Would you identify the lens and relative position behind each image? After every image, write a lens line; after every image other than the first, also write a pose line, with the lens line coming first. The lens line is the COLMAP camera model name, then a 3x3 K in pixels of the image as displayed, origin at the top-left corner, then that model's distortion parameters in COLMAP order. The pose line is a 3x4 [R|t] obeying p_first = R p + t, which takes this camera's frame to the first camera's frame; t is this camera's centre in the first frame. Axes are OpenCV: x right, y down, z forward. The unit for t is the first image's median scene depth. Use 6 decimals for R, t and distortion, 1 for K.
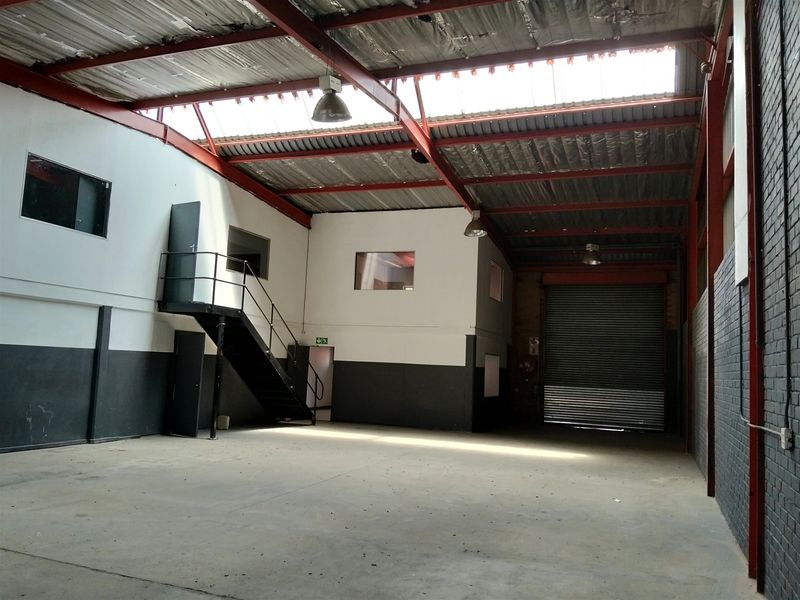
lens RADIAL K [[646.1, 0, 400.0], [0, 646.1, 300.0], [0, 0, 1]] dist [0.060583, -0.106885]
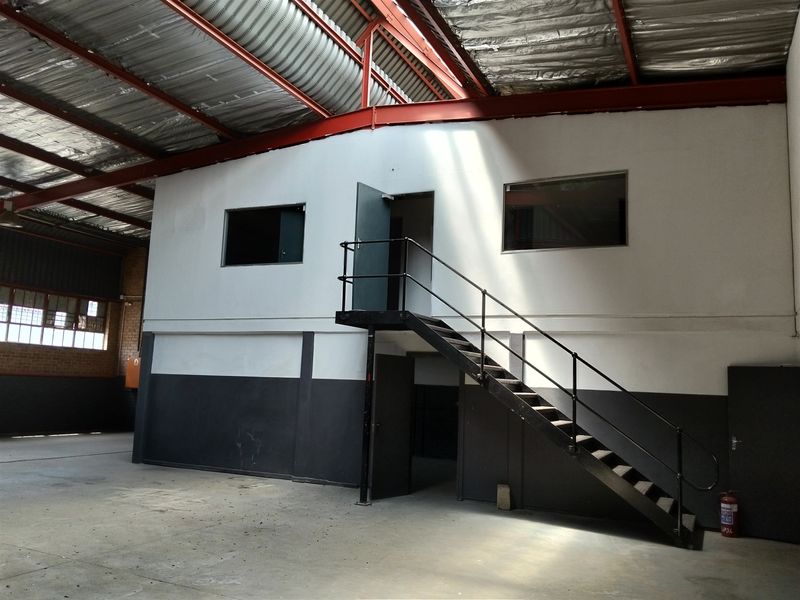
lens RADIAL K [[656.2, 0, 370.1], [0, 656.2, 300.1], [0, 0, 1]] dist [0.075337, -0.156875]
pose [[-0.077407, -0.181475, -0.980344, 0.463843], [0.053964, 0.981091, -0.185874, 0.142123], [0.995538, -0.067291, -0.066150, 1.140047]]
